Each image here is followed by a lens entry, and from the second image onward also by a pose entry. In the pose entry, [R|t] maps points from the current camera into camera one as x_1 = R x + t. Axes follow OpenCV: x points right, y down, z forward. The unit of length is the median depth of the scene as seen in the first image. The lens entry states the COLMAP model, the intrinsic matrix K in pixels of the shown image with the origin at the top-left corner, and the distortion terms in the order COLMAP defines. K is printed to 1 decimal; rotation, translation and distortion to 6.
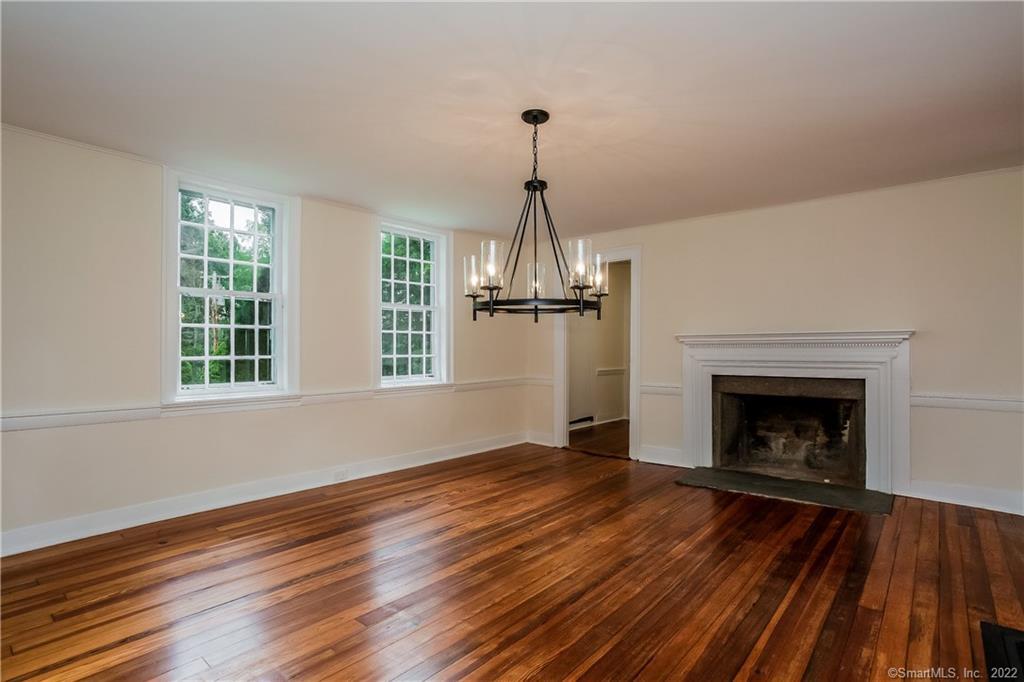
lens RADIAL K [[506.6, 0, 513.3], [0, 506.6, 344.5], [0, 0, 1]] dist [-0.026403, 0.029744]
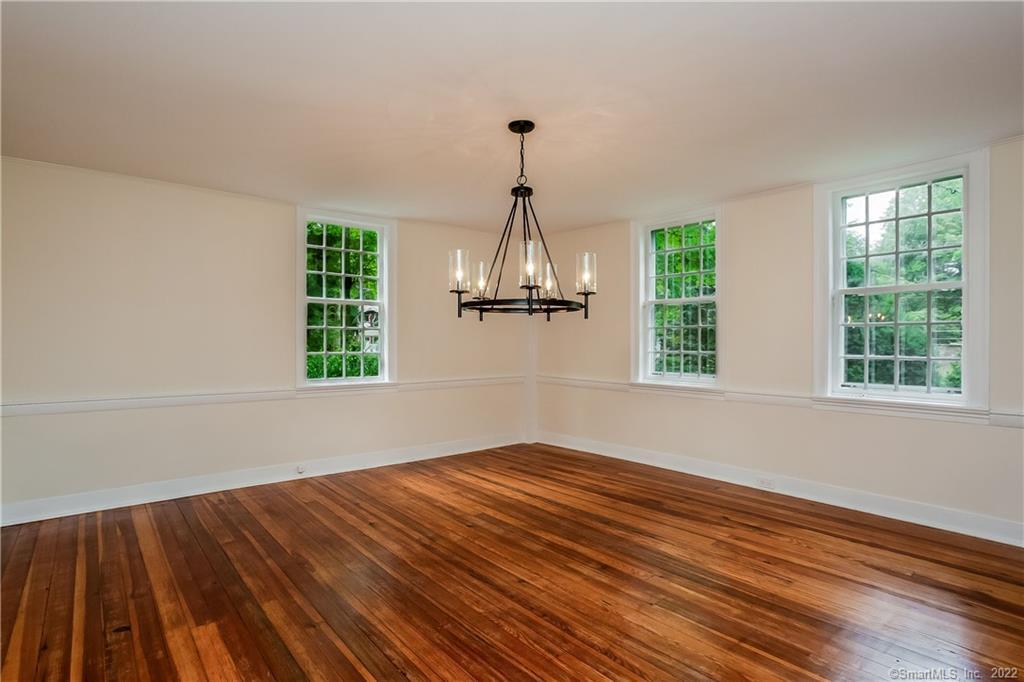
lens RADIAL K [[506.6, 0, 513.3], [0, 506.6, 344.5], [0, 0, 1]] dist [-0.026403, 0.029744]
pose [[-0.161470, -0.005507, -0.986862, 0.959521], [0.007911, 0.999945, -0.006875, 0.009124], [0.986846, -0.008917, -0.161417, 1.016866]]
